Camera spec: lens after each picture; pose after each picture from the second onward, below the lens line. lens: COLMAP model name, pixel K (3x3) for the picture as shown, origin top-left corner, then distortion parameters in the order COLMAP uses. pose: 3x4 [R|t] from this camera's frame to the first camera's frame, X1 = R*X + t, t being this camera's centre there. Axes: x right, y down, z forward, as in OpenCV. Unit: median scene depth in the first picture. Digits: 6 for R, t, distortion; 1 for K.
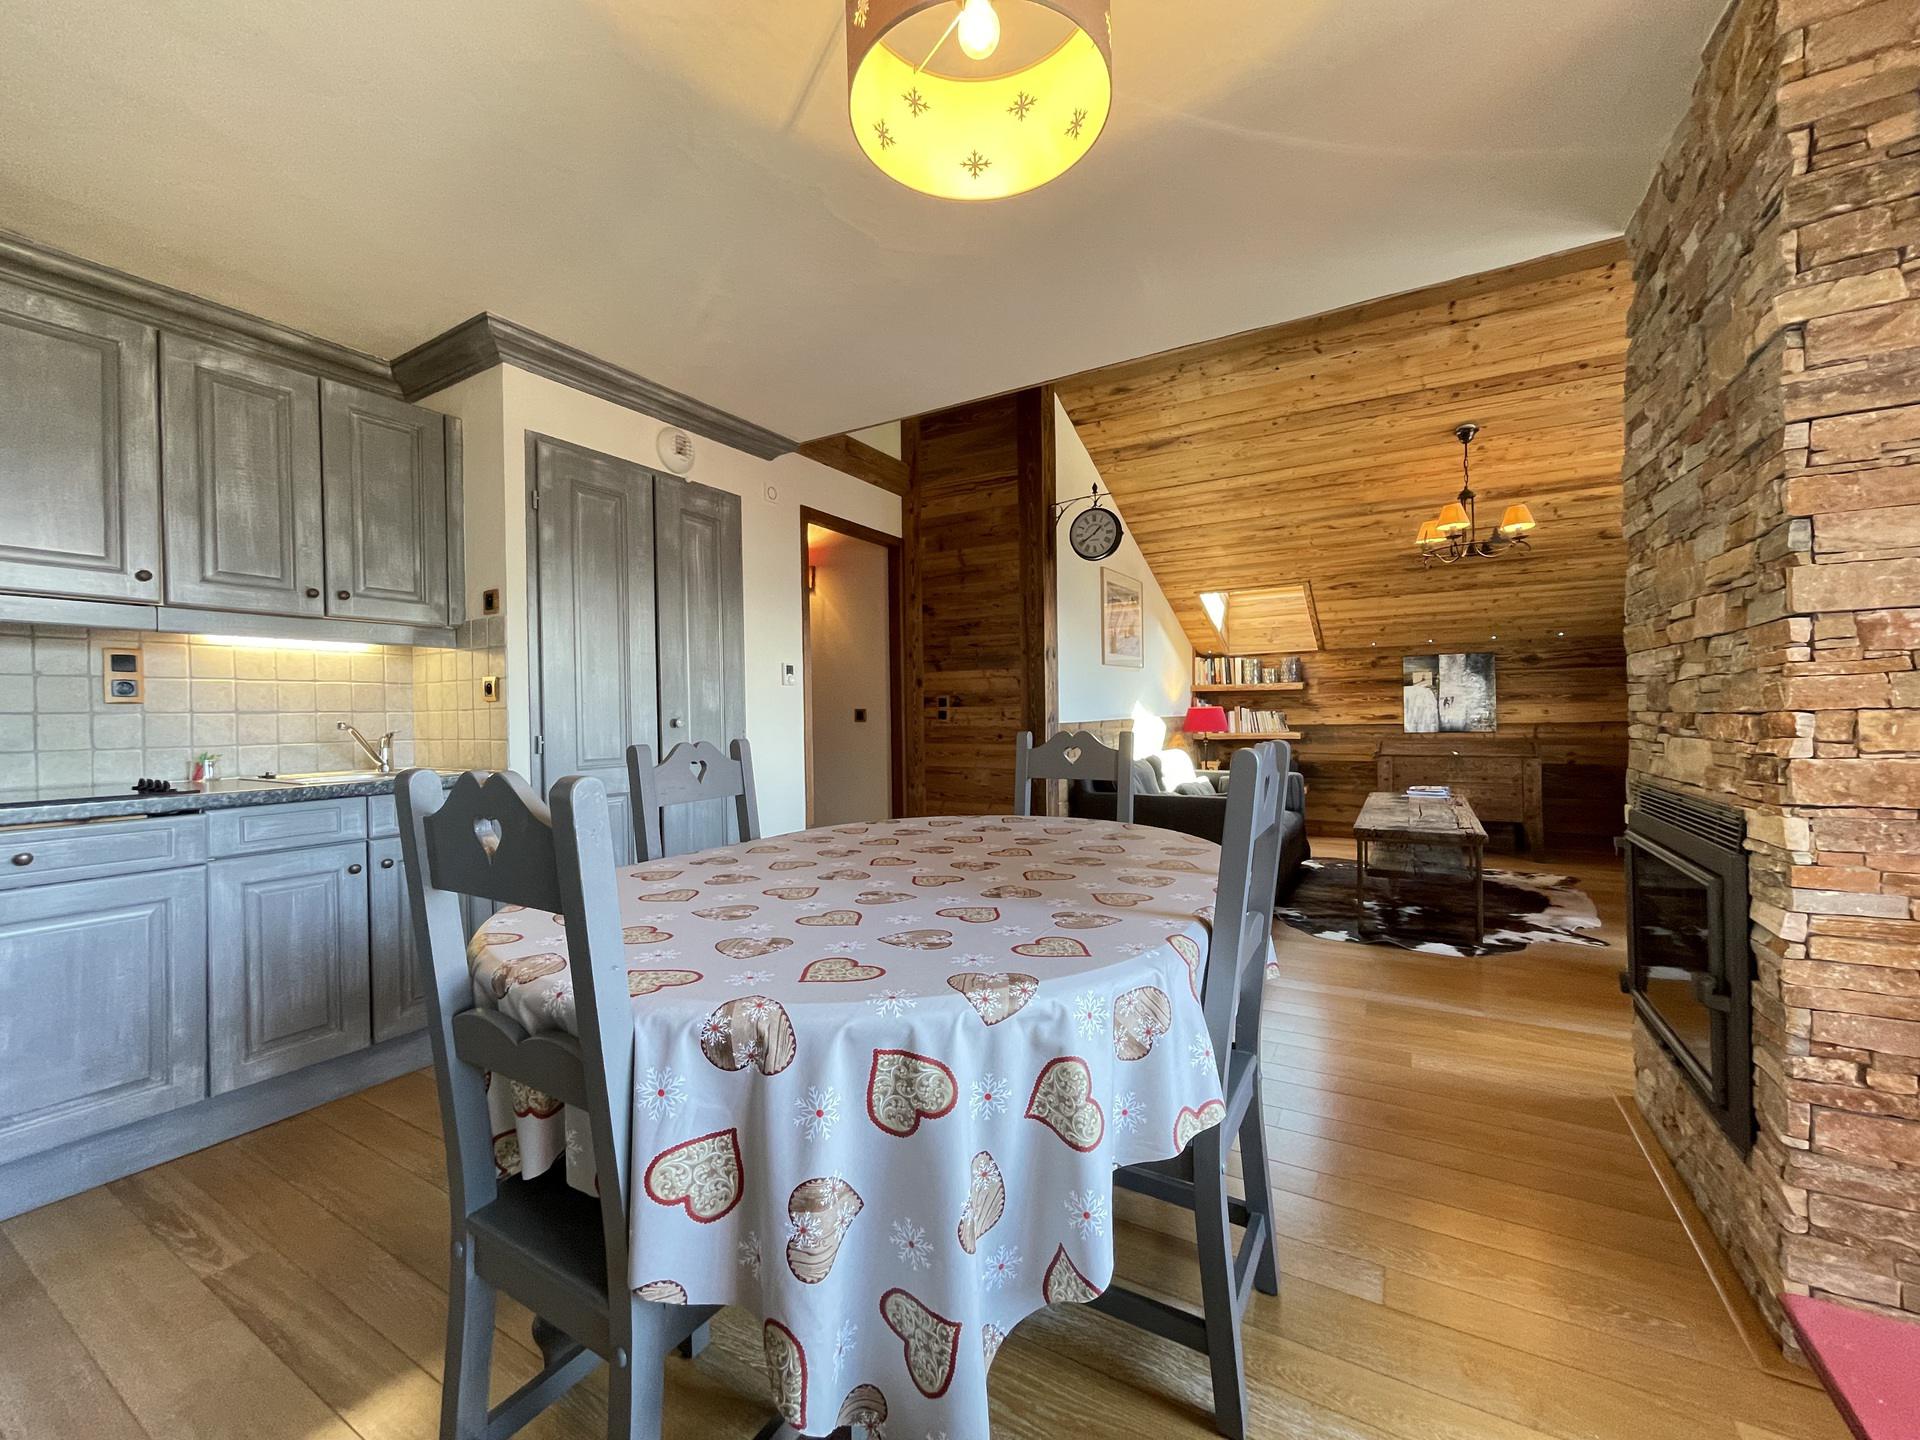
lens RADIAL K [[780.4, 0, 947.0], [0, 780.4, 725.1], [0, 0, 1]] dist [-0.000224, 0.000210]
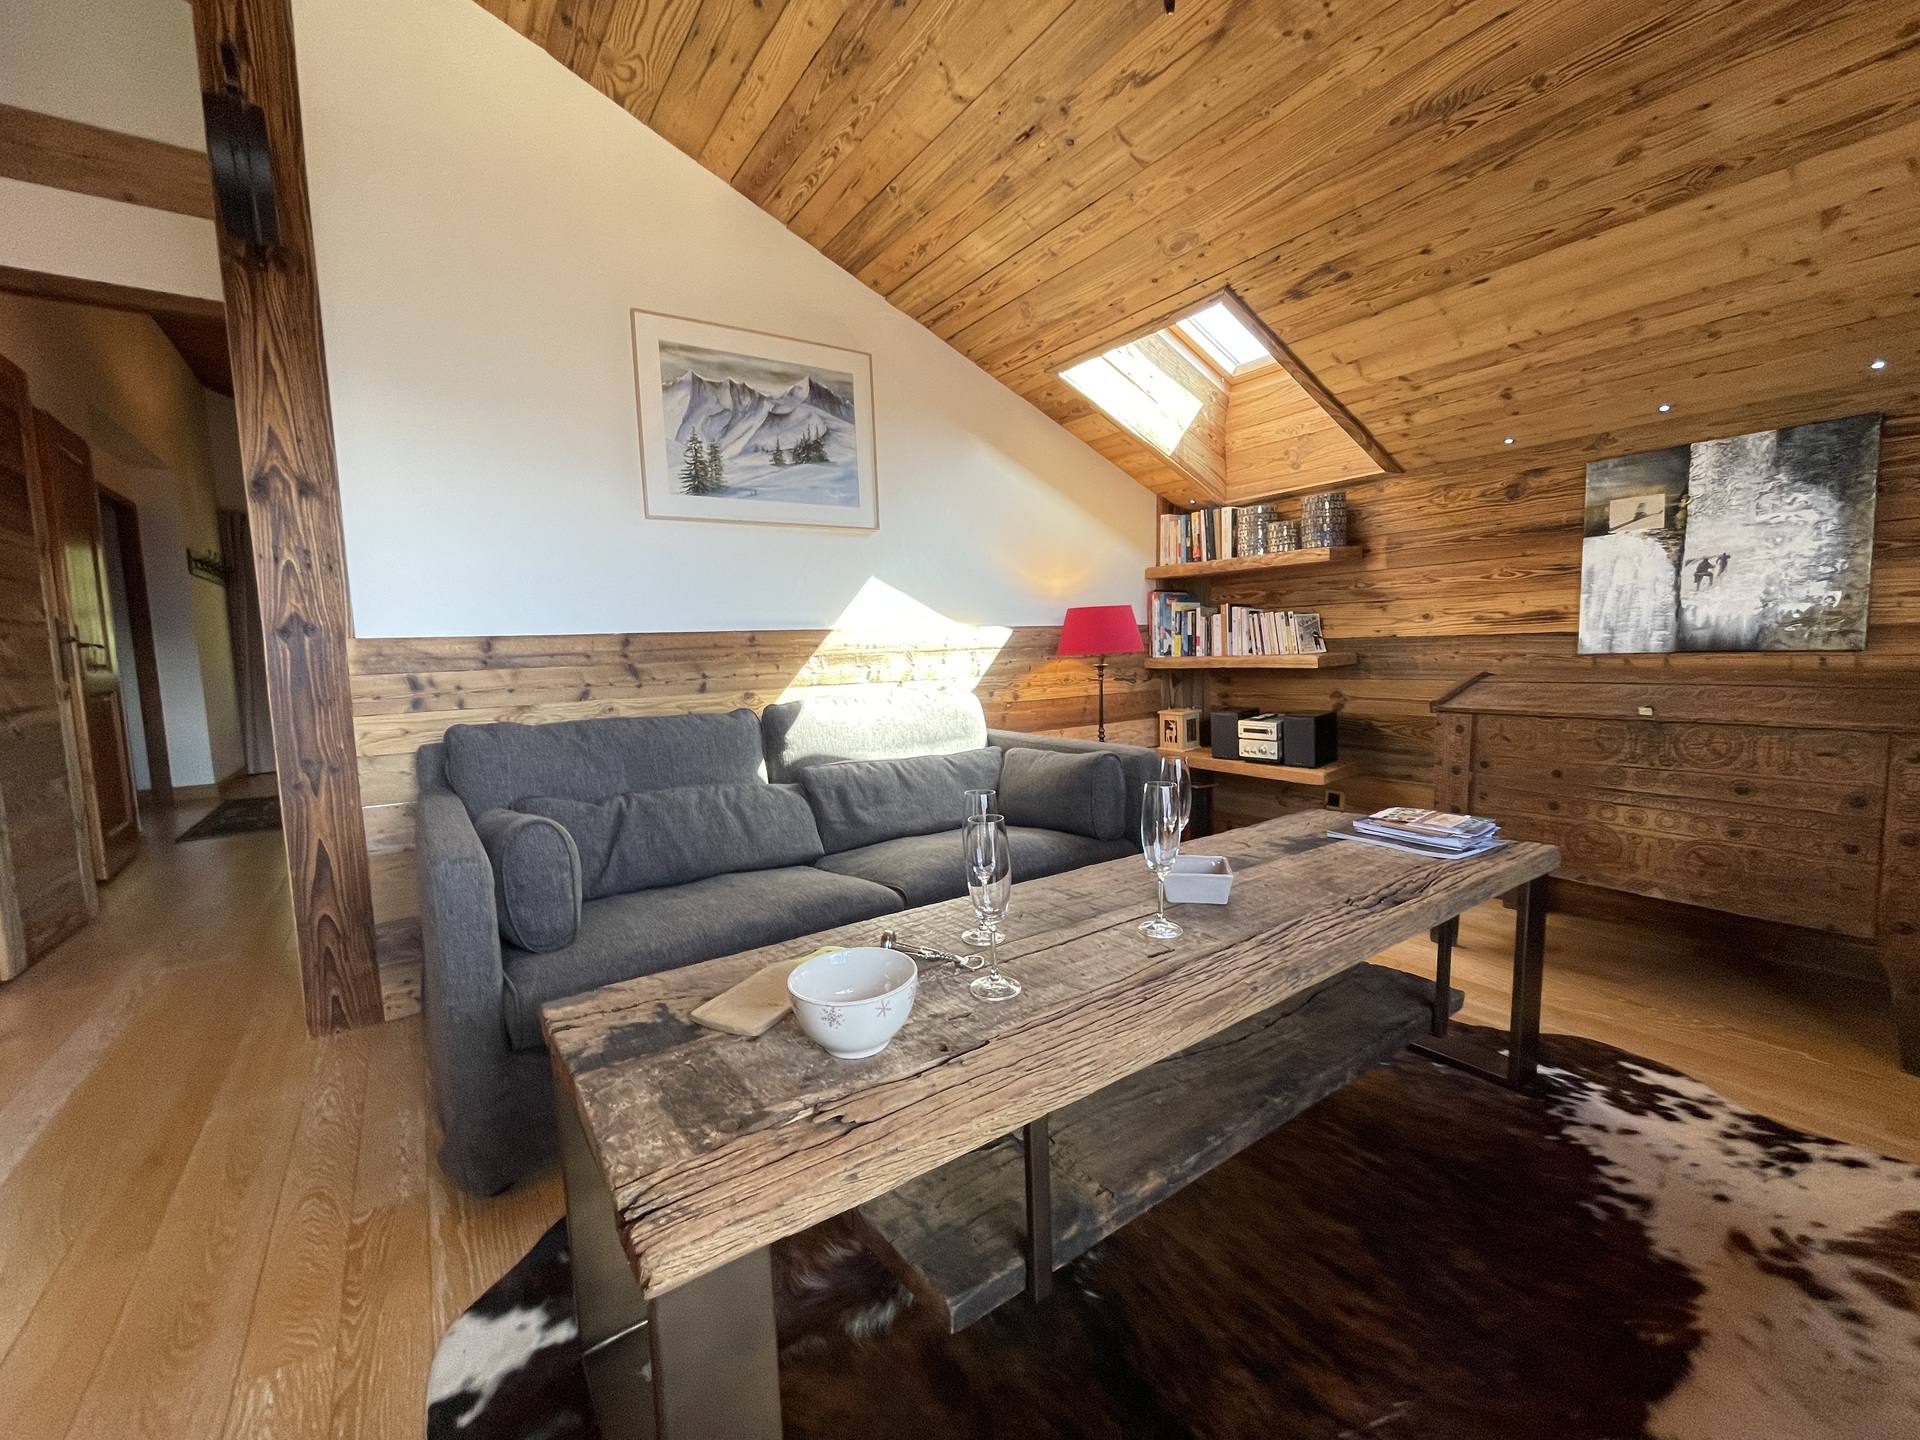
lens RADIAL K [[780.4, 0, 944.0], [0, 780.4, 727.0], [0, 0, 1]] dist [-0.000224, 0.000210]
pose [[0.909020, 0.033256, -0.415424, 1.102082], [0.009055, 0.995000, 0.099469, 0.010144], [0.416654, -0.094181, 0.904173, 1.186740]]
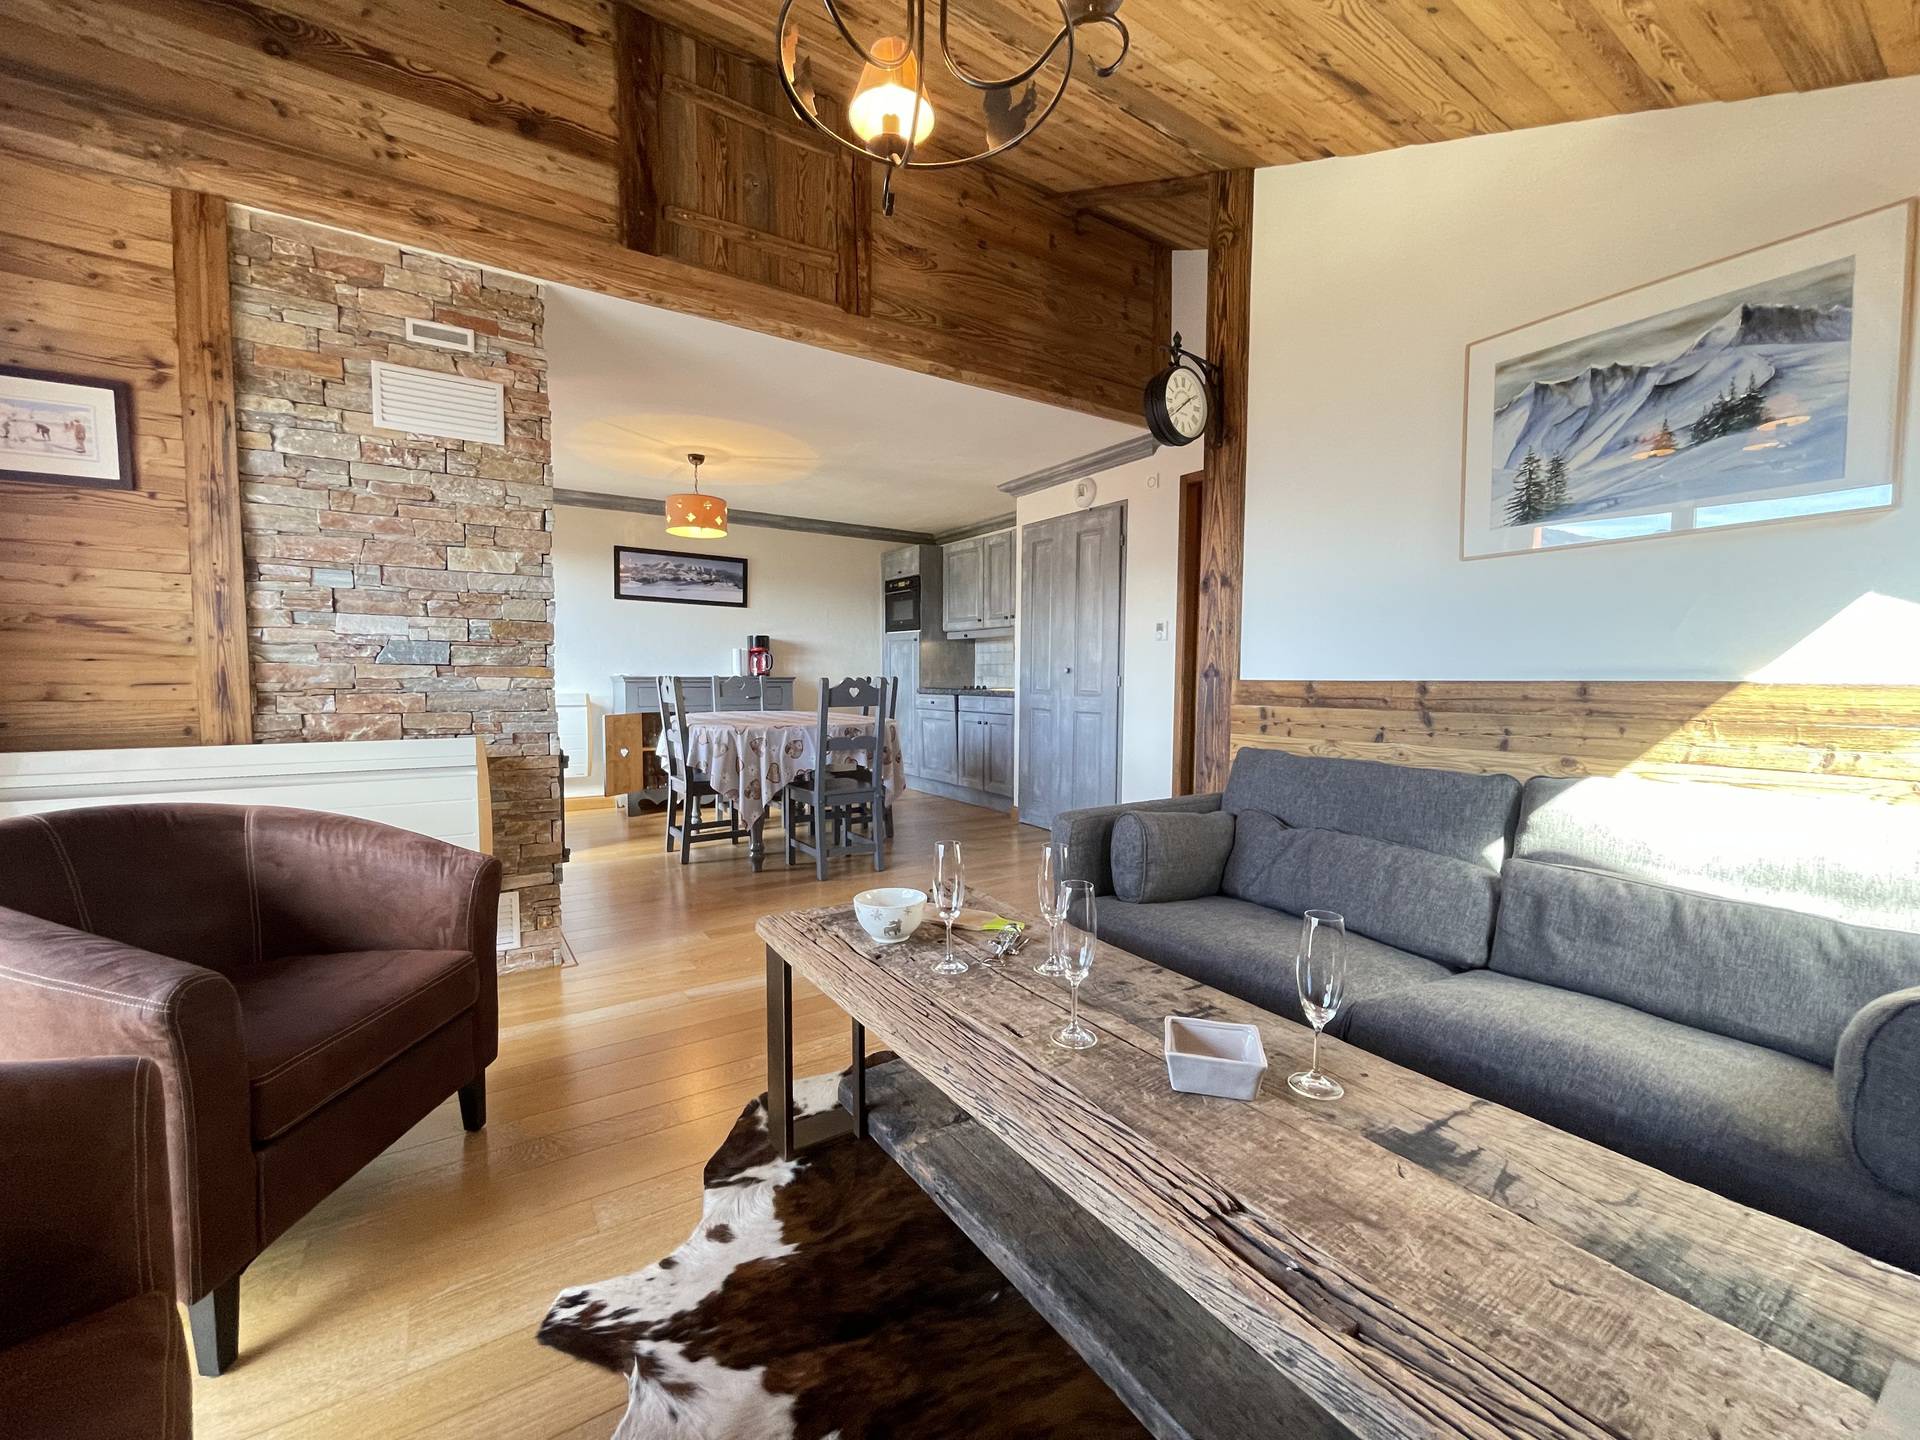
lens RADIAL K [[780.4, 0, 953.5], [0, 780.4, 731.1], [0, 0, 1]] dist [-0.000224, 0.000210]
pose [[-0.435223, 0.080794, -0.896690, 1.424772], [-0.008105, 0.995573, 0.093637, -0.032063], [0.900286, 0.048020, -0.432642, 1.746702]]
